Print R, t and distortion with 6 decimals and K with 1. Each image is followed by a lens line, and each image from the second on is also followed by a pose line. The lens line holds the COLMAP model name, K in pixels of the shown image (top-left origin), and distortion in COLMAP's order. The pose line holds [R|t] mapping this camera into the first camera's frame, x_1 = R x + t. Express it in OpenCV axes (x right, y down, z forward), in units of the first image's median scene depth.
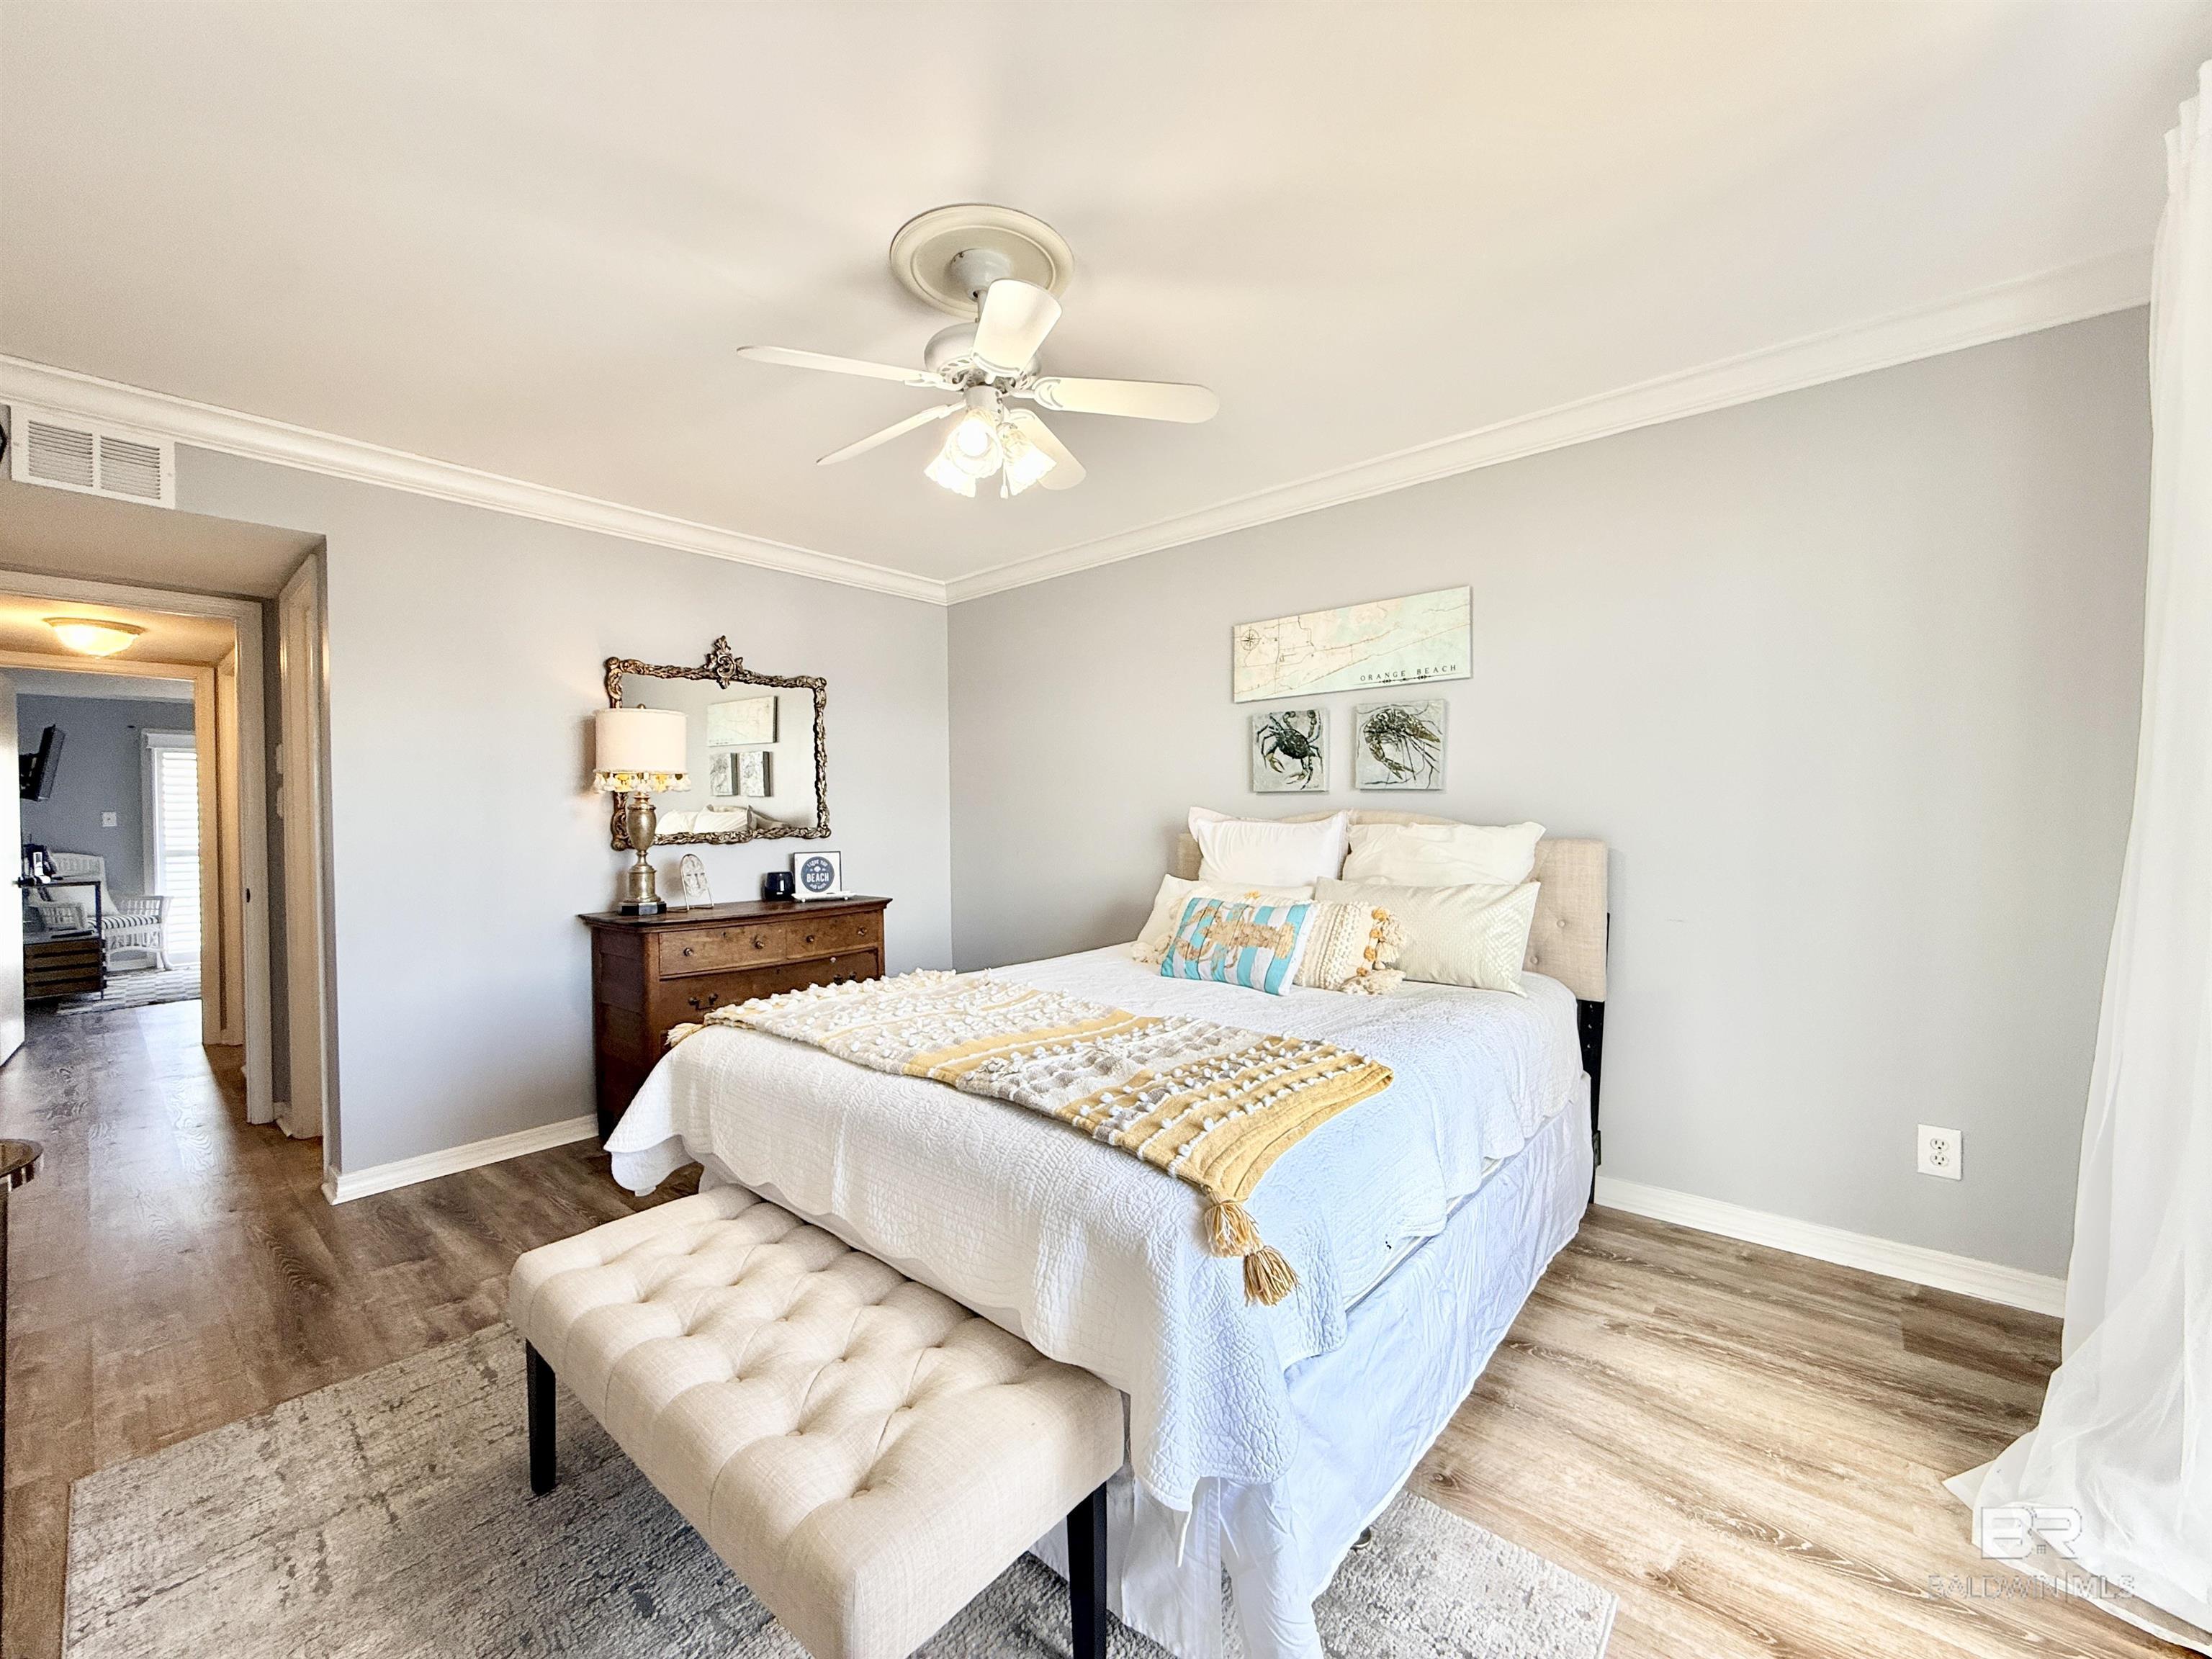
lens RADIAL K [[884.0, 0, 1101.6], [0, 884.0, 828.6], [0, 0, 1]] dist [-0.000427, 0.000452]
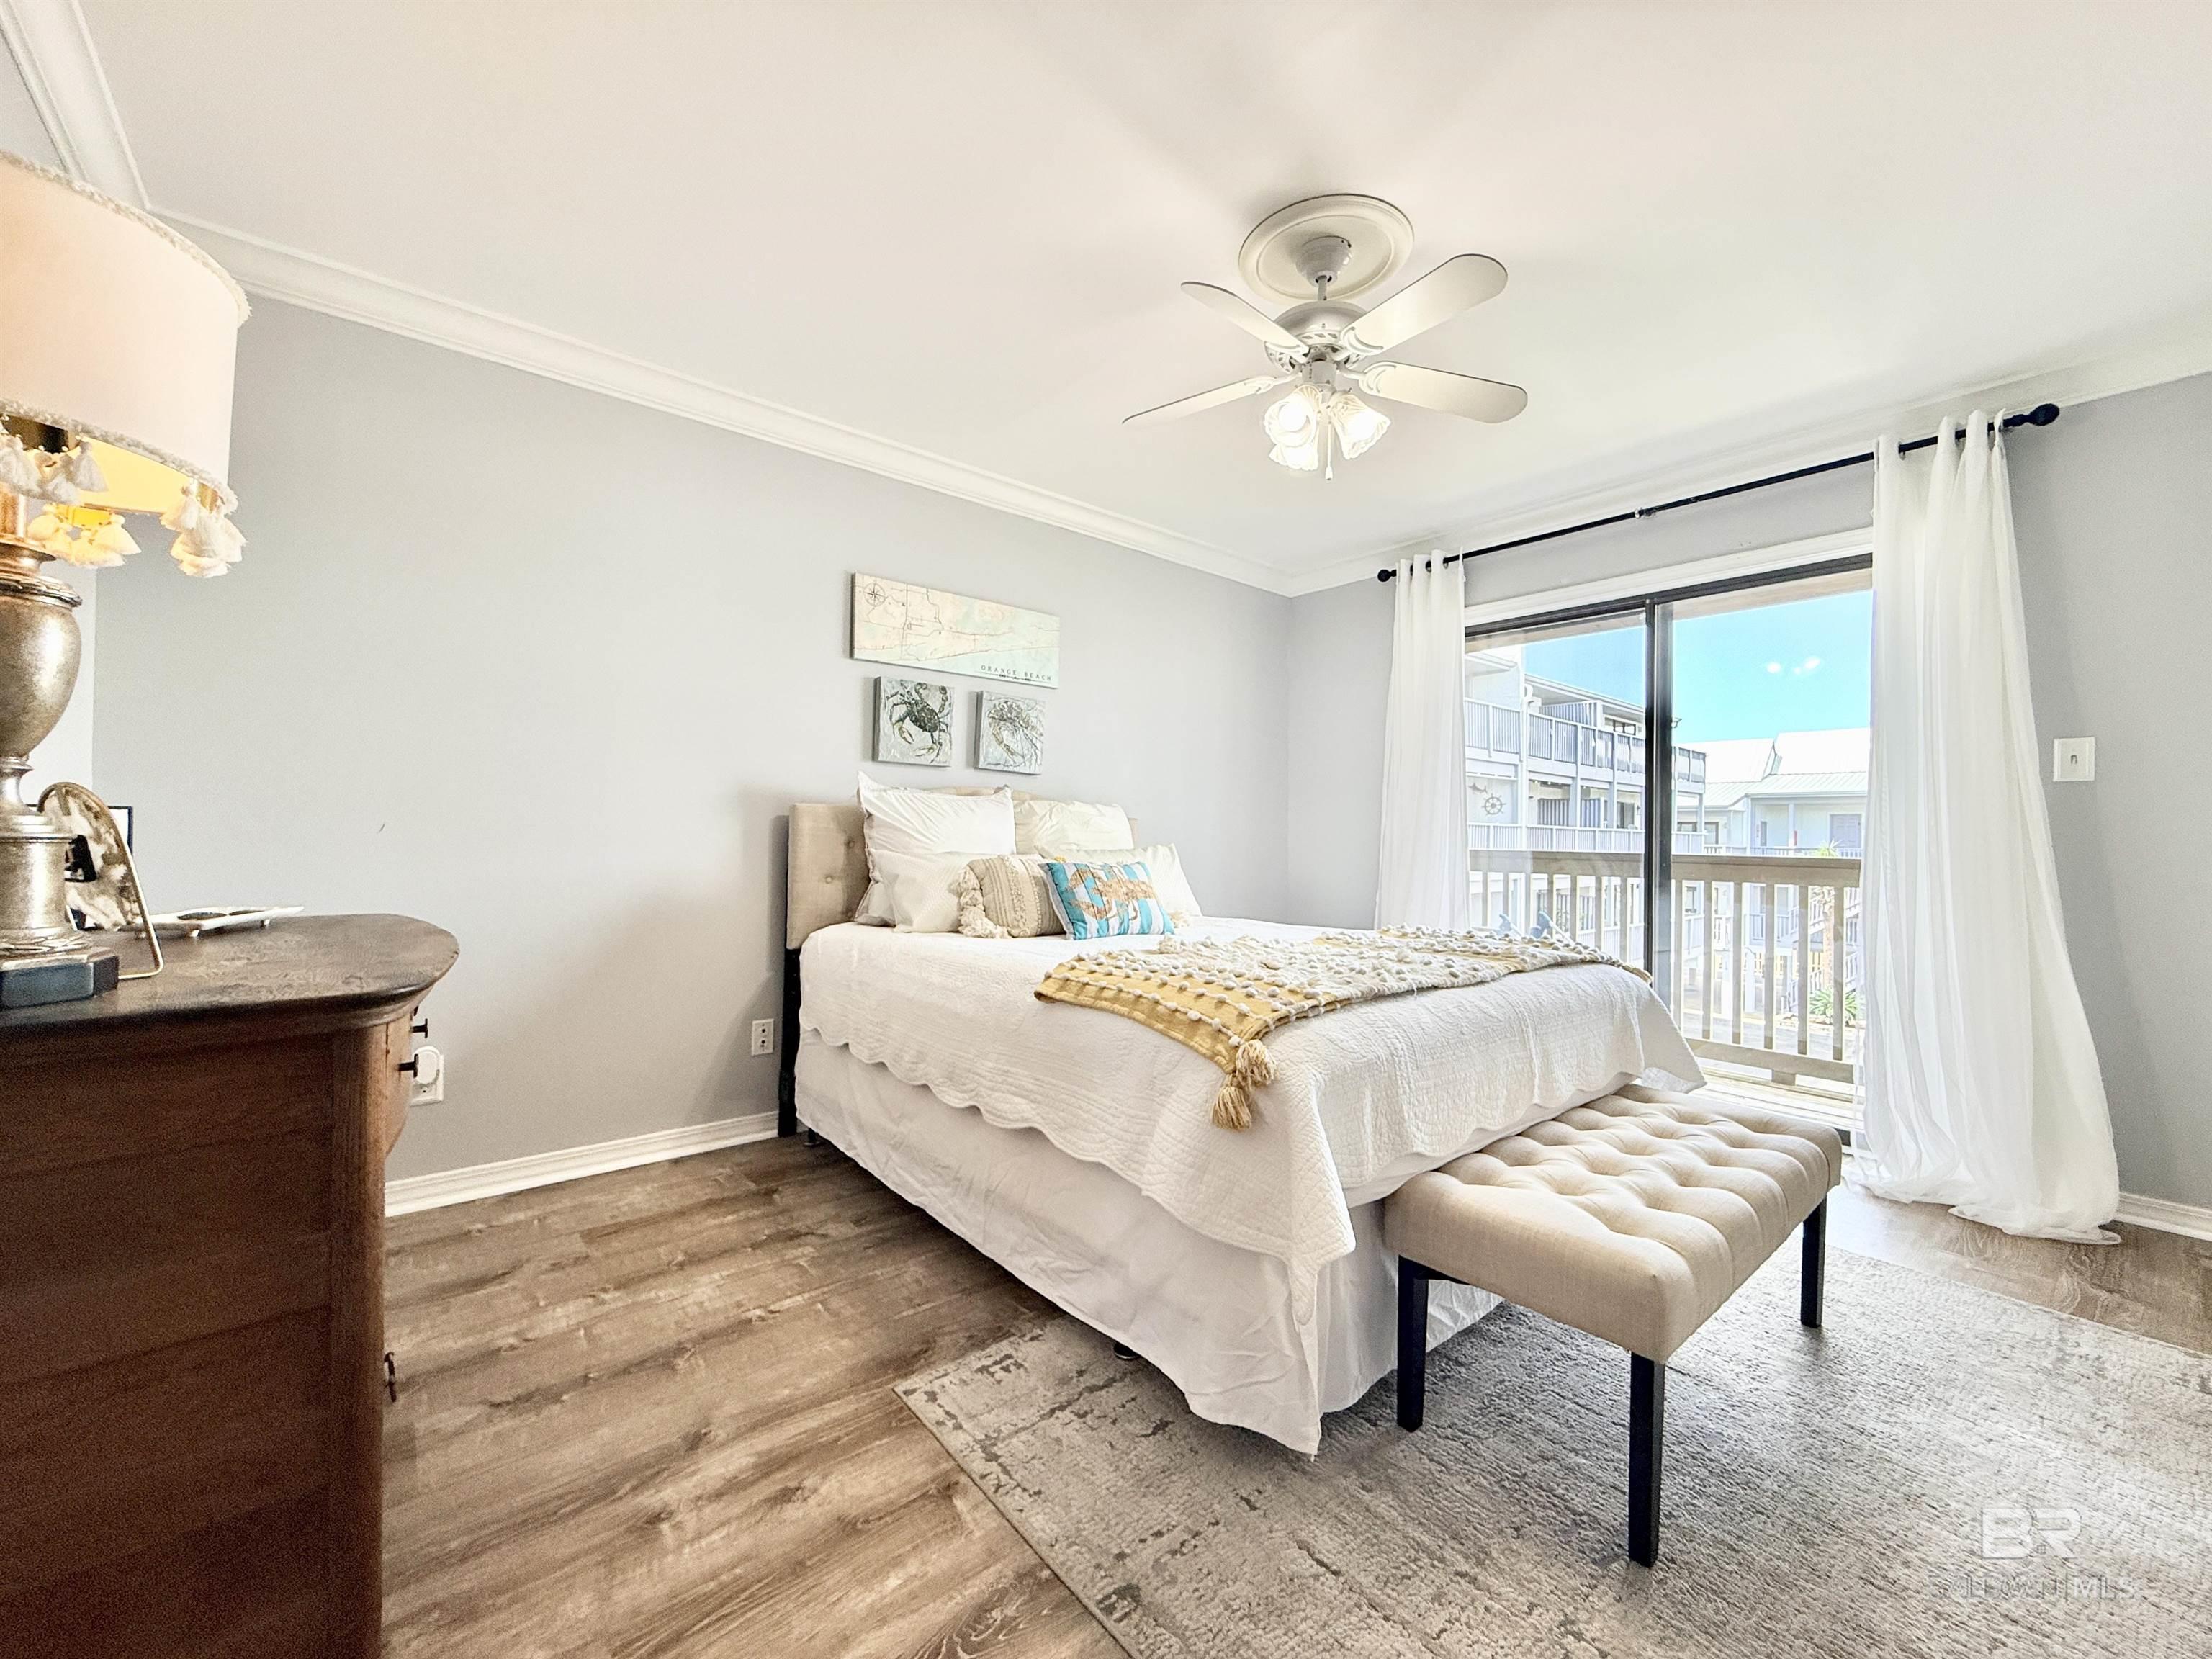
lens RADIAL K [[883.3, 0, 1101.0], [0, 883.3, 828.4], [0, 0, 1]] dist [0.000466, -0.000269]
pose [[0.163348, 0.023862, 0.986280, -0.724551], [-0.004563, 0.999715, -0.023432, 0.051847], [-0.986558, -0.000673, 0.163410, 0.647666]]
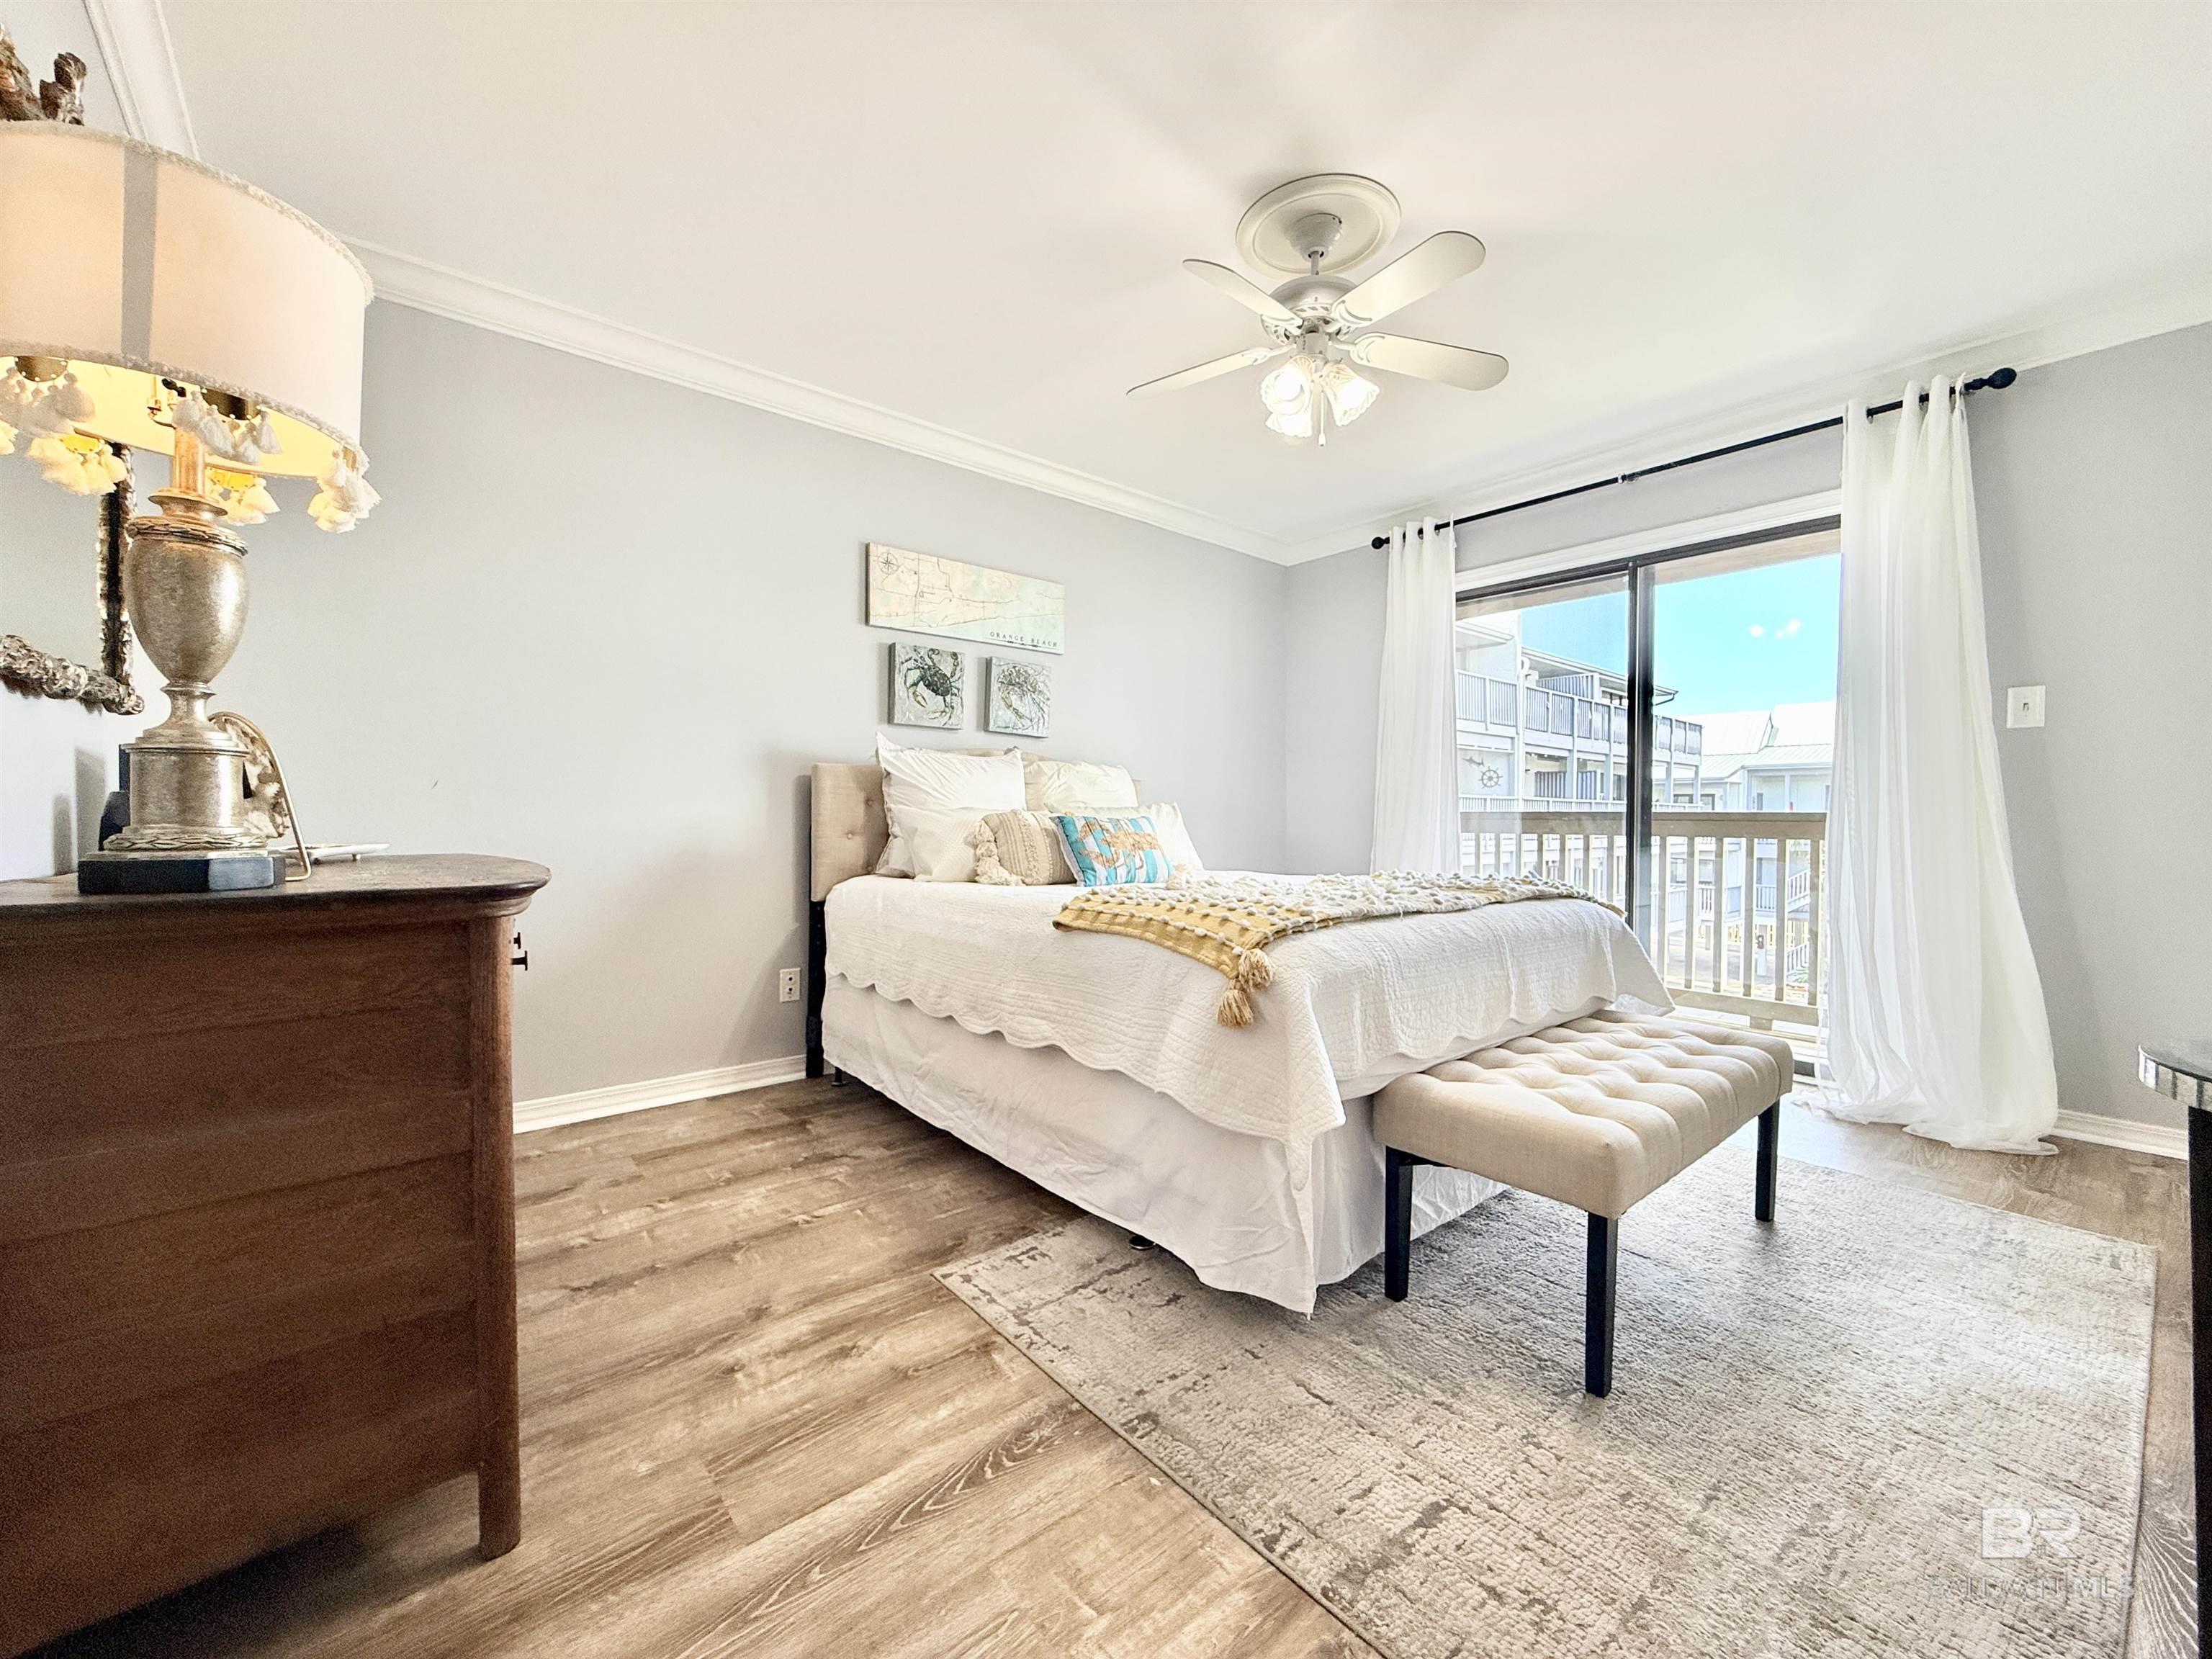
lens RADIAL K [[883.3, 0, 1101.0], [0, 883.3, 828.4], [0, 0, 1]] dist [0.000466, -0.000269]
pose [[0.162056, -0.000231, 0.986782, -0.772292], [0.004925, 0.999988, -0.000574, 0.078225], [-0.986769, 0.004953, 0.162055, 0.648771]]
